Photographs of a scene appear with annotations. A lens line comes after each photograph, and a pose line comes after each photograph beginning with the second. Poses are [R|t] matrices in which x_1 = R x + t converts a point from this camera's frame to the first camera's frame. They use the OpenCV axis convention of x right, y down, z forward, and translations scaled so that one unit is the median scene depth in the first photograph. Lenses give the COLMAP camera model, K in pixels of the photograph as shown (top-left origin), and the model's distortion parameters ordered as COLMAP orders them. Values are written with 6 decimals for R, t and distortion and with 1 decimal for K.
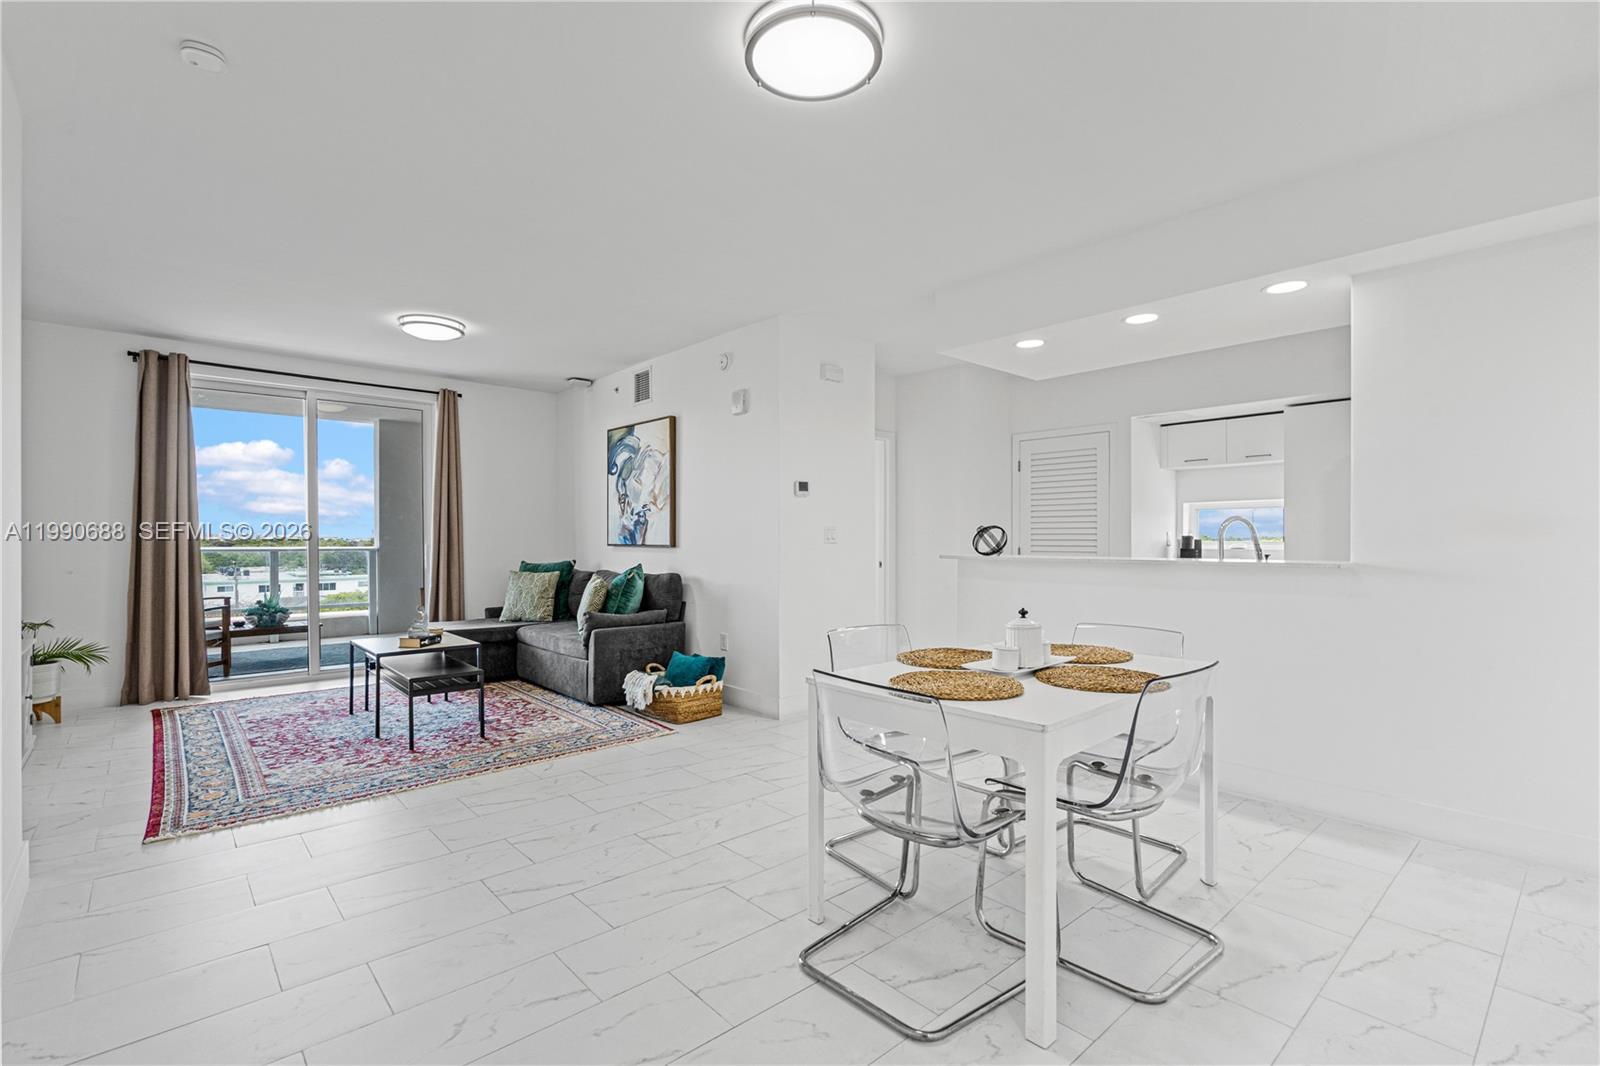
lens RADIAL K [[733.6, 0, 791.6], [0, 733.6, 541.8], [0, 0, 1]] dist [-0.000419, 0.000590]
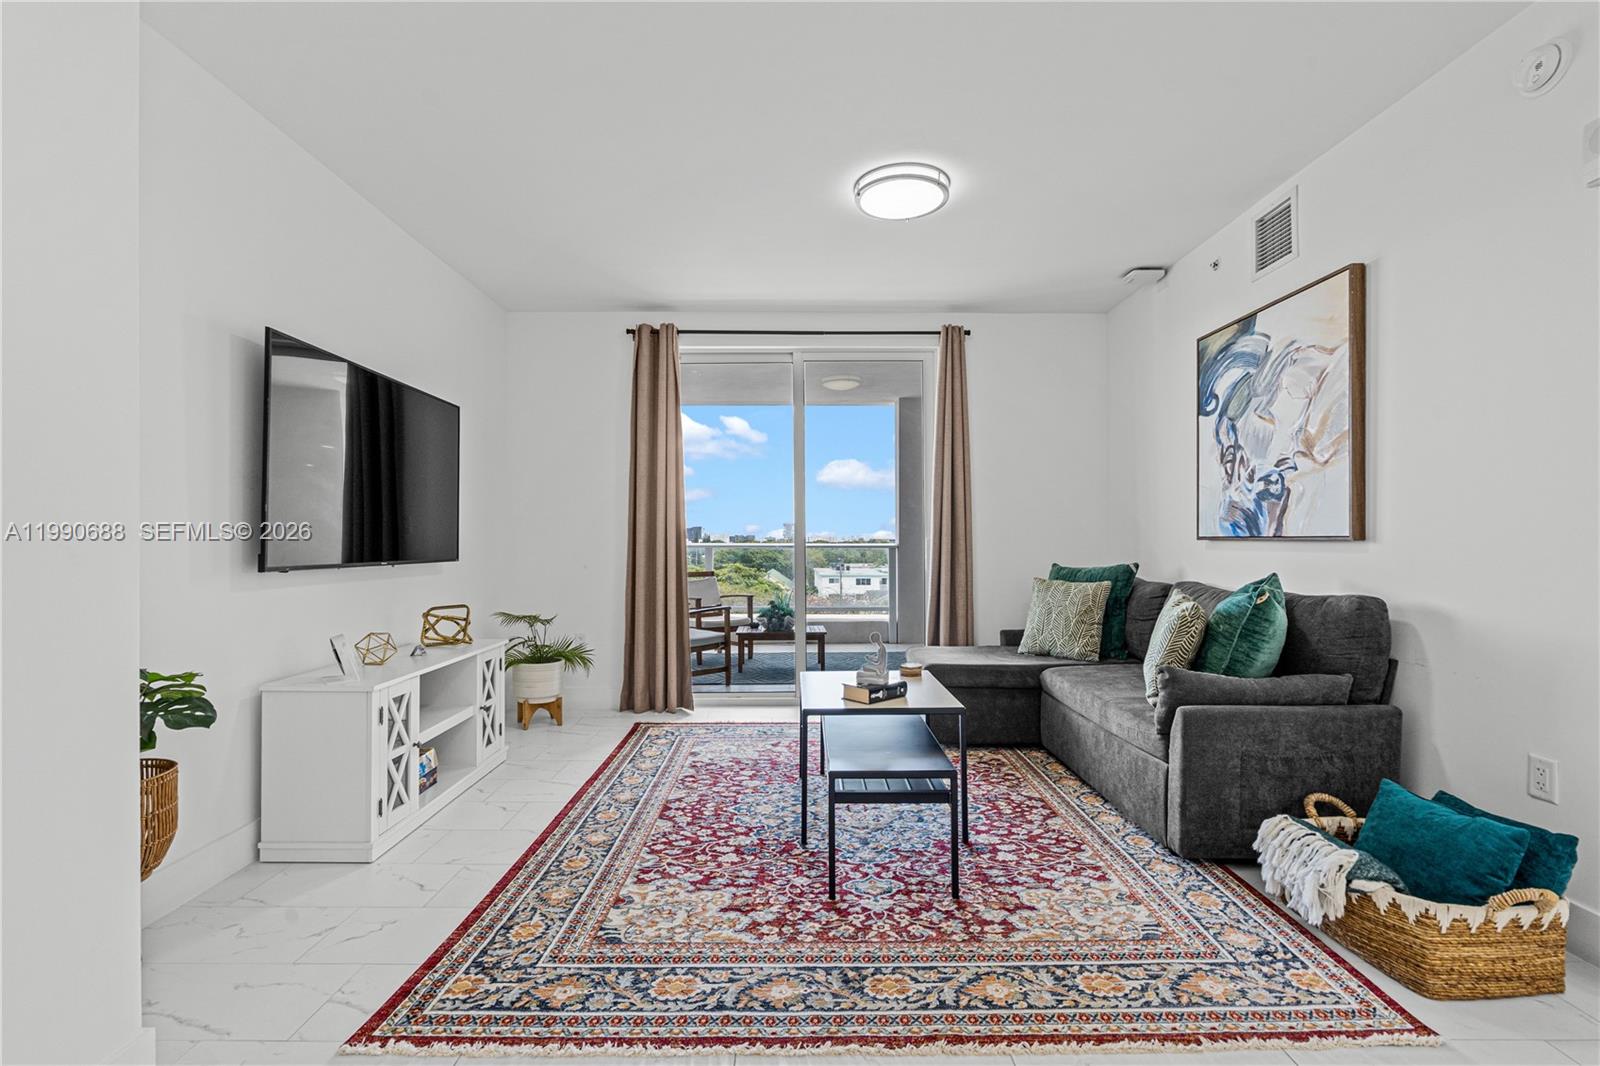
lens RADIAL K [[733.6, 0, 791.6], [0, 733.6, 541.8], [0, 0, 1]] dist [-0.000419, 0.000590]
pose [[0.750460, -0.000529, -0.660916, -0.128088], [-0.000876, 0.999998, -0.001796, 0.009669], [0.660916, 0.001927, 0.750458, 0.417759]]
